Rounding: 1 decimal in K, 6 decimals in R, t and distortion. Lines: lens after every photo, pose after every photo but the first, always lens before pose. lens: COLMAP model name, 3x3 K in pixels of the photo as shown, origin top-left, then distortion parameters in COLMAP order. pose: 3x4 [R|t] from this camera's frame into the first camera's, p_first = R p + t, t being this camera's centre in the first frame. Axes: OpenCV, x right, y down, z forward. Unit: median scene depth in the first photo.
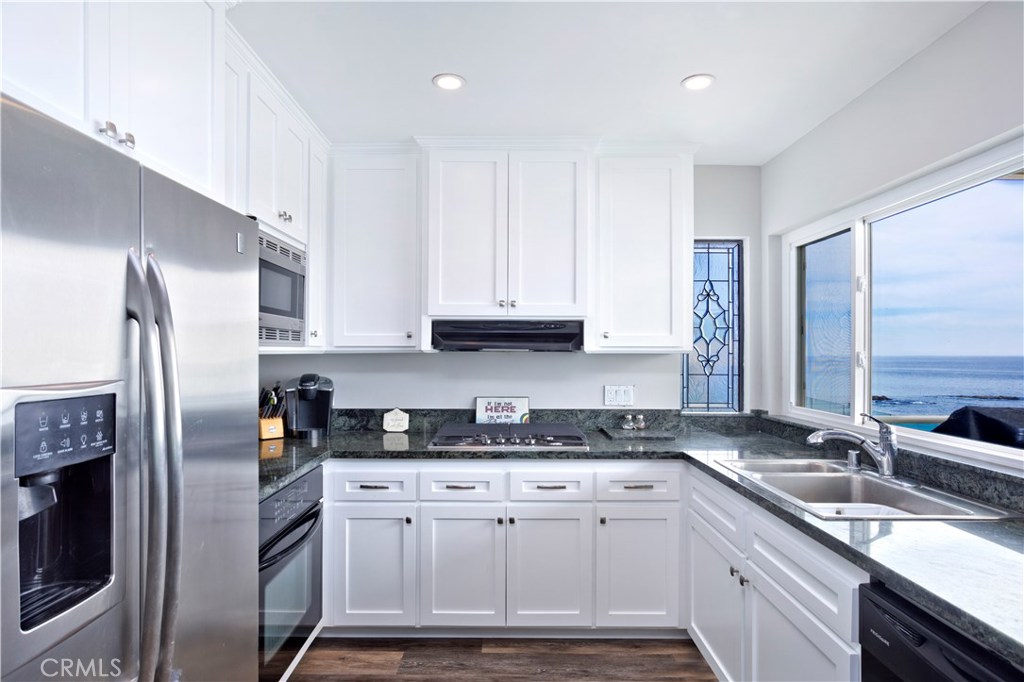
lens RADIAL K [[609.0, 0, 512.2], [0, 609.0, 361.3], [0, 0, 1]] dist [-0.003325, 0.026070]
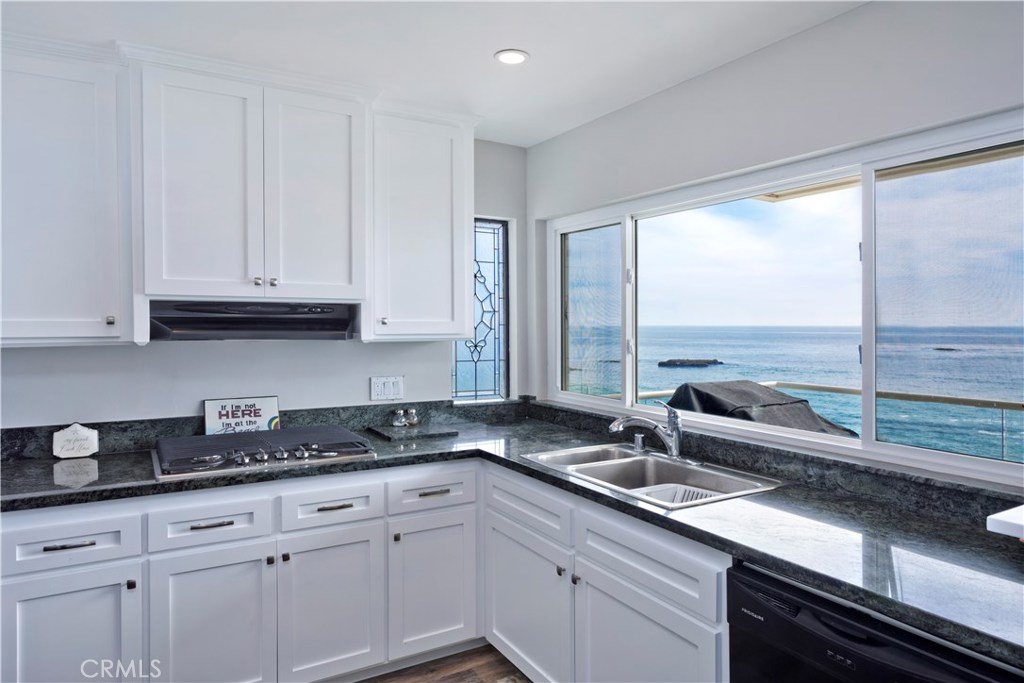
lens RADIAL K [[664.5, 0, 548.1], [0, 664.5, 339.1], [0, 0, 1]] dist [0.005079, 0.004751]
pose [[0.847479, -0.012752, 0.530676, -0.165144], [0.006143, 0.999880, 0.014218, -0.032660], [-0.530793, -0.008789, 0.847456, 0.083408]]
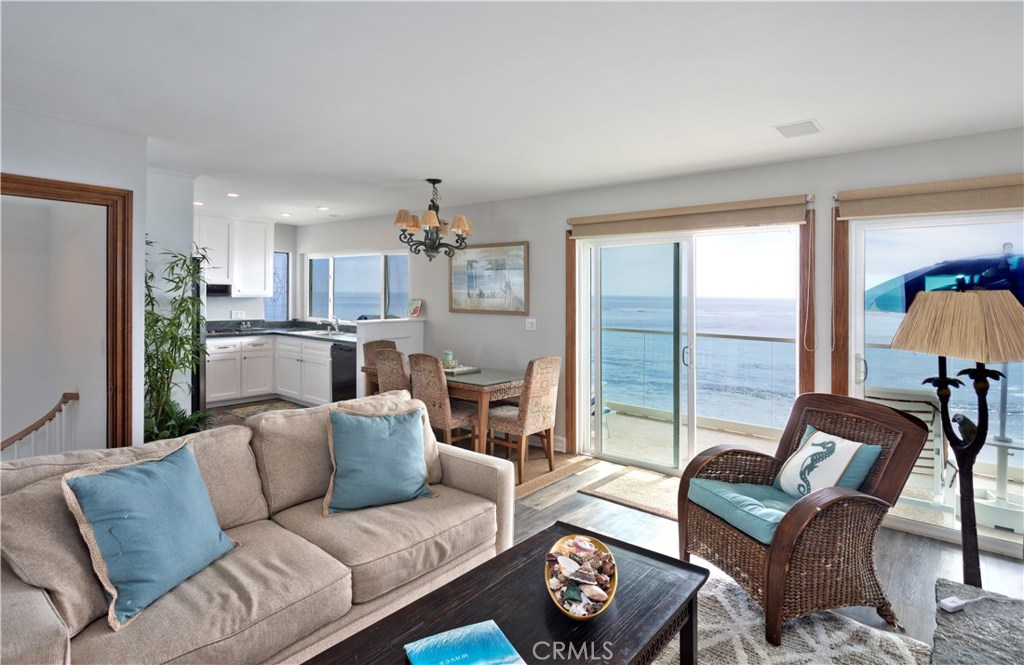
lens RADIAL K [[522.6, 0, 537.2], [0, 522.6, 295.2], [0, 0, 1]] dist [0.000725, 0.000047]
pose [[0.620393, 0.002631, 0.784287, -0.886140], [-0.003348, 0.999994, -0.000707, -0.029389], [-0.784284, -0.002187, 0.620398, -1.513233]]
